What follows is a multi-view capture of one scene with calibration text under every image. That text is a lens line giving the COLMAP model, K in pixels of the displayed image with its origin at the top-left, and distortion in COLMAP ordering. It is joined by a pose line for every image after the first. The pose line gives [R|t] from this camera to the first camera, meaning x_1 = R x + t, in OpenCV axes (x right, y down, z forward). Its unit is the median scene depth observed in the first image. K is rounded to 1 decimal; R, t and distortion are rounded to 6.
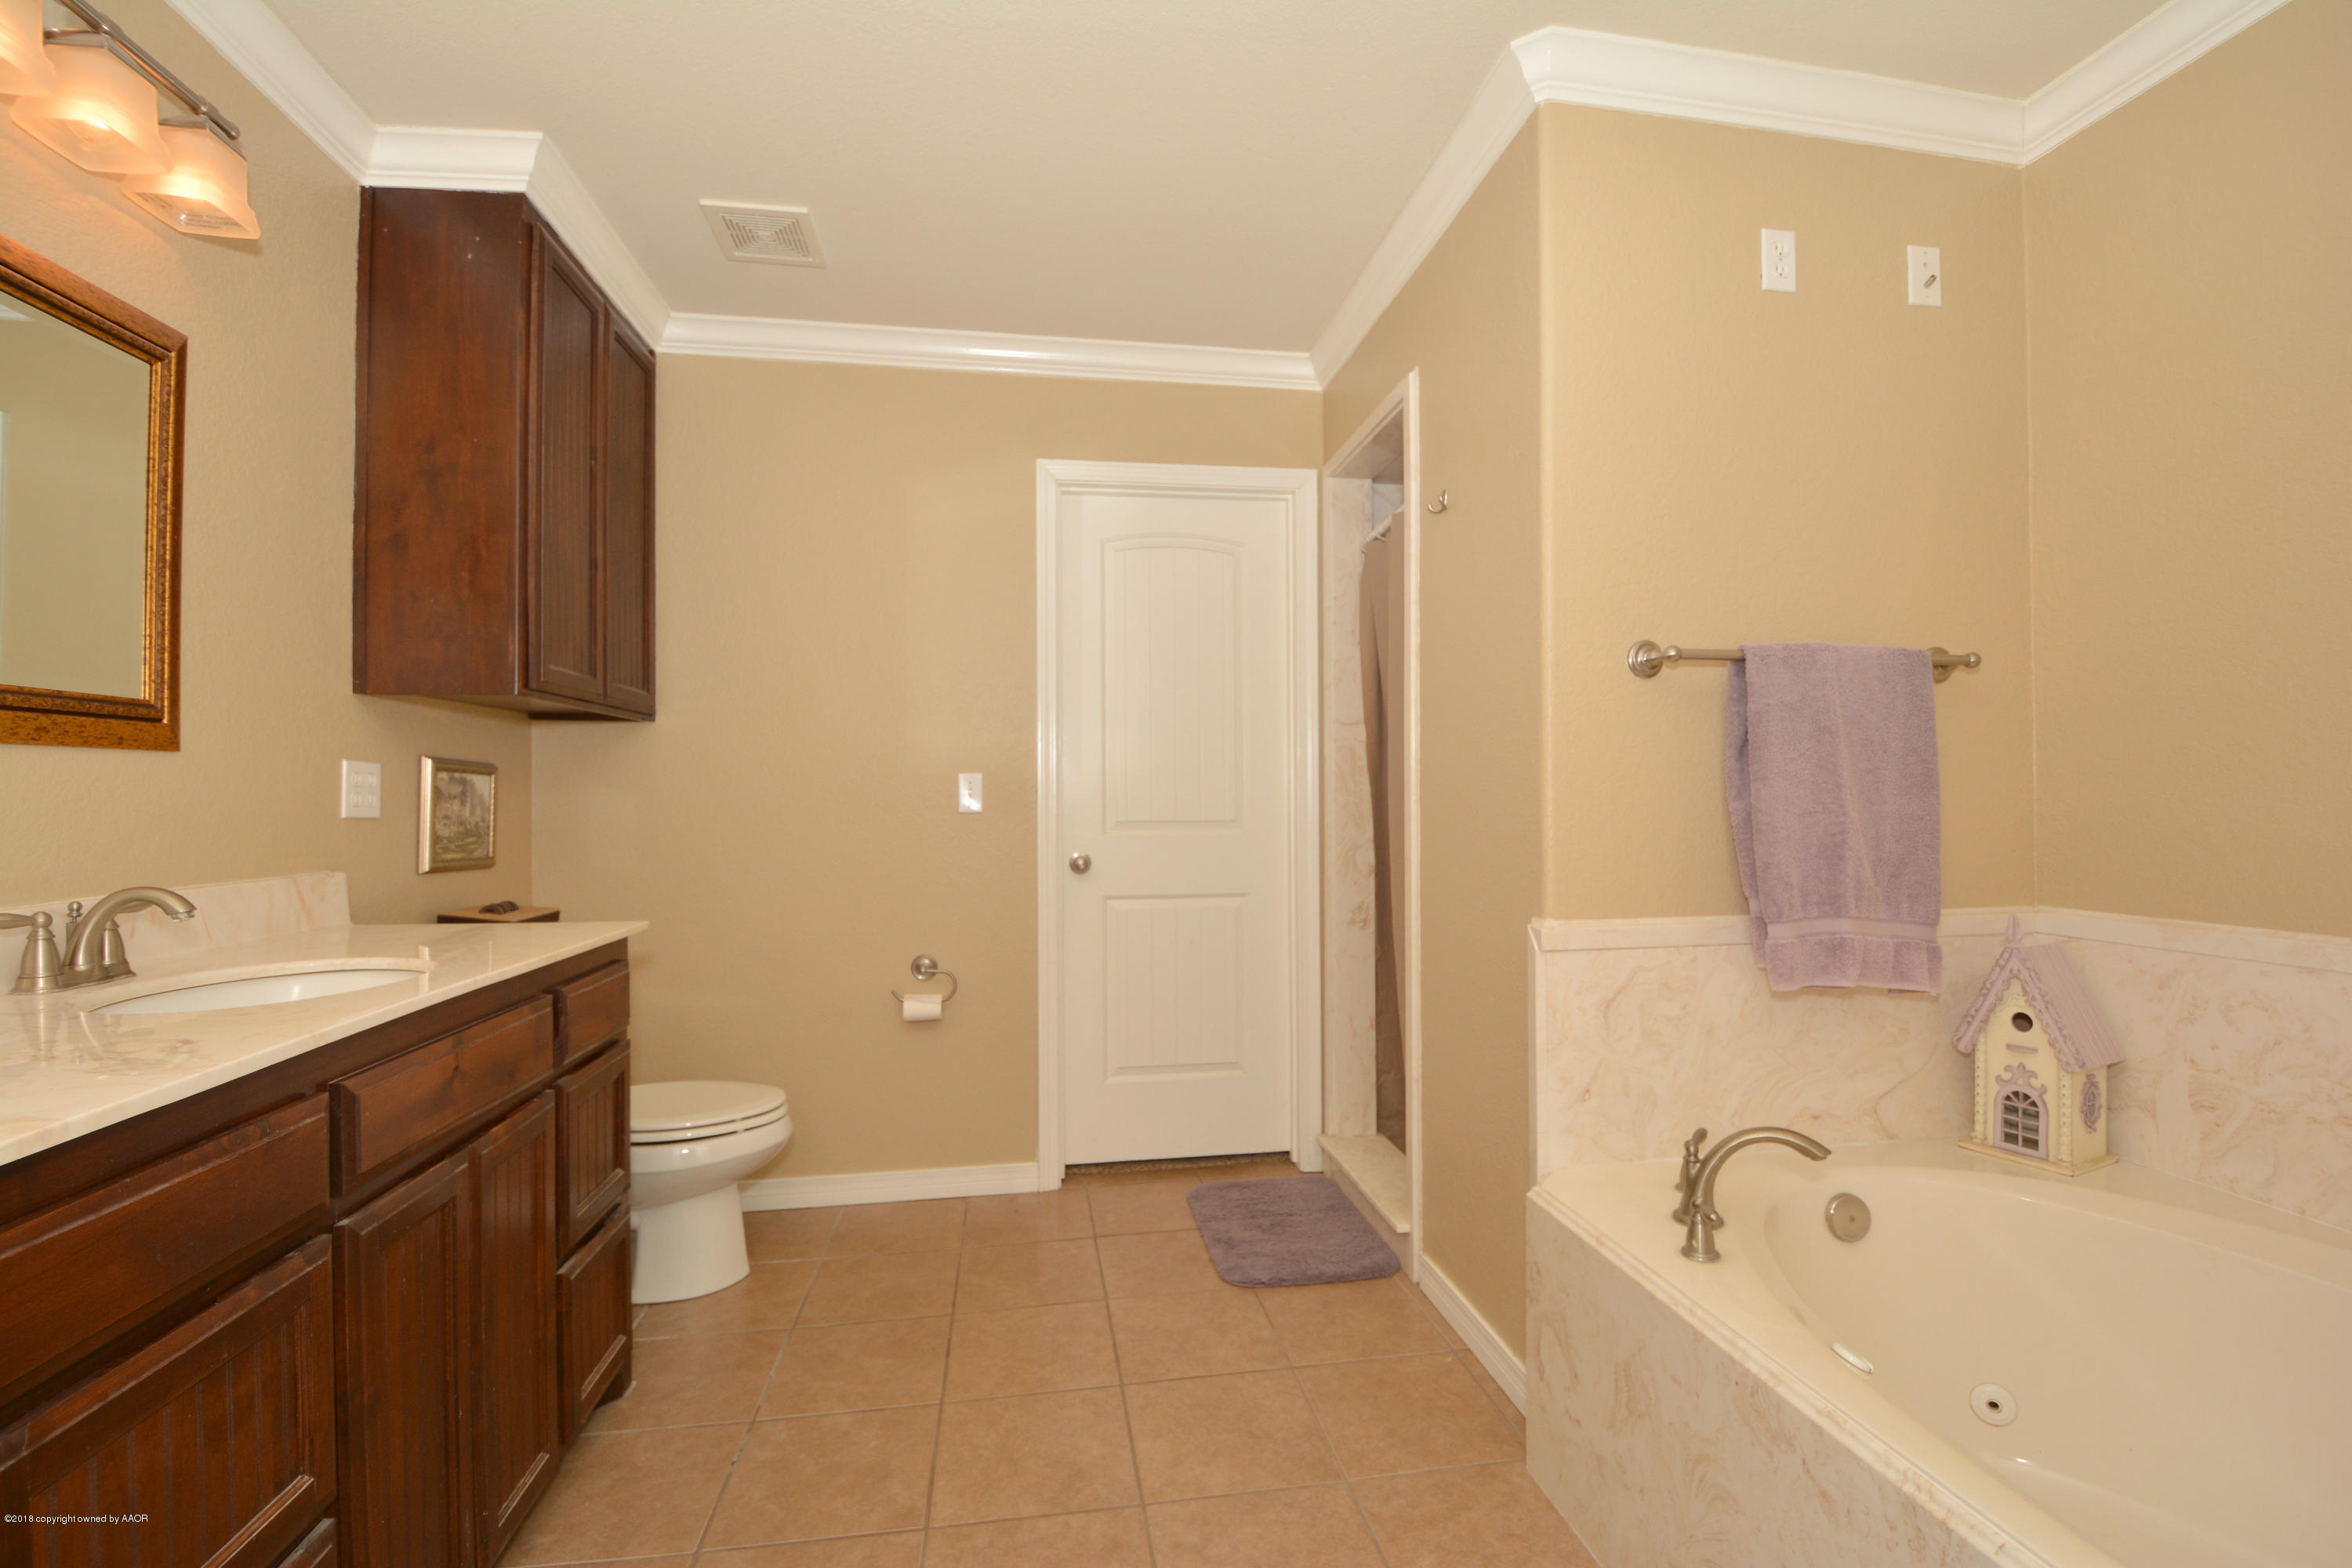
lens RADIAL K [[1029.3, 0, 1184.5], [0, 1029.3, 790.5], [0, 0, 1]] dist [0.017164, -0.021226]
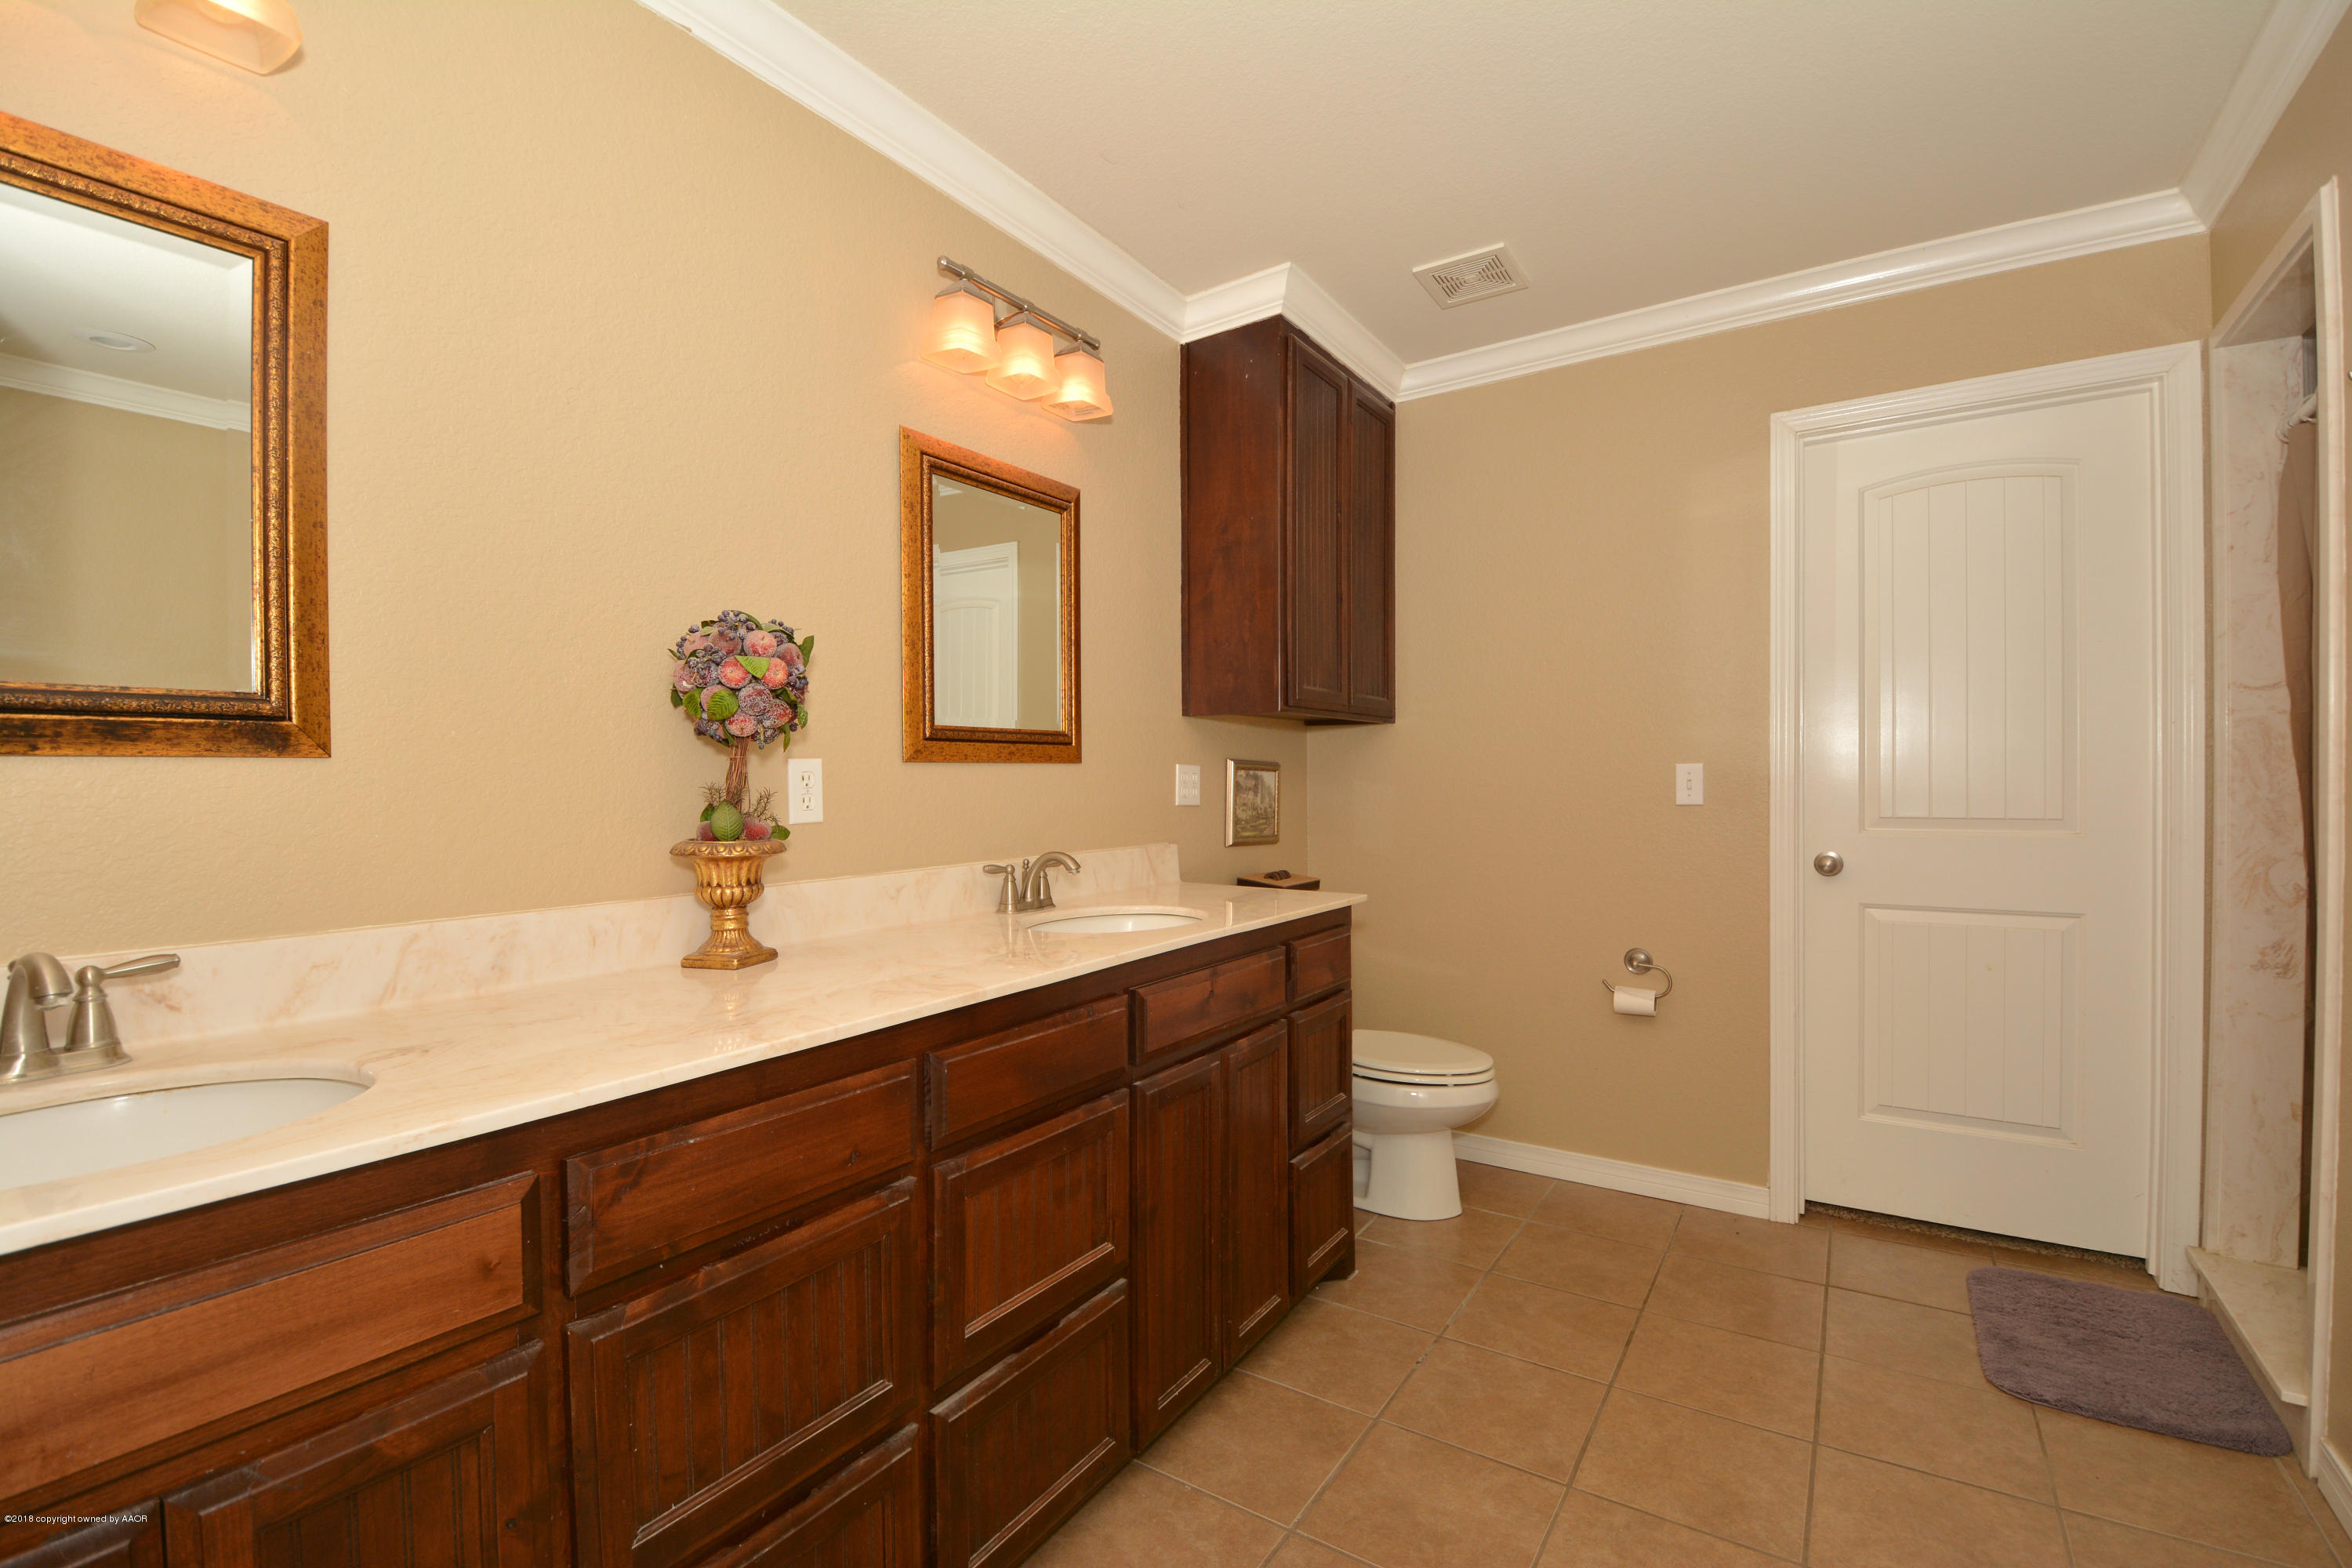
lens RADIAL K [[1029.3, 0, 1184.5], [0, 1029.3, 790.5], [0, 0, 1]] dist [0.017164, -0.021226]
pose [[0.742012, 0.005773, -0.670362, 0.120208], [0.007104, 0.999839, 0.016474, -0.015282], [0.670349, -0.016986, 0.741851, -0.030032]]
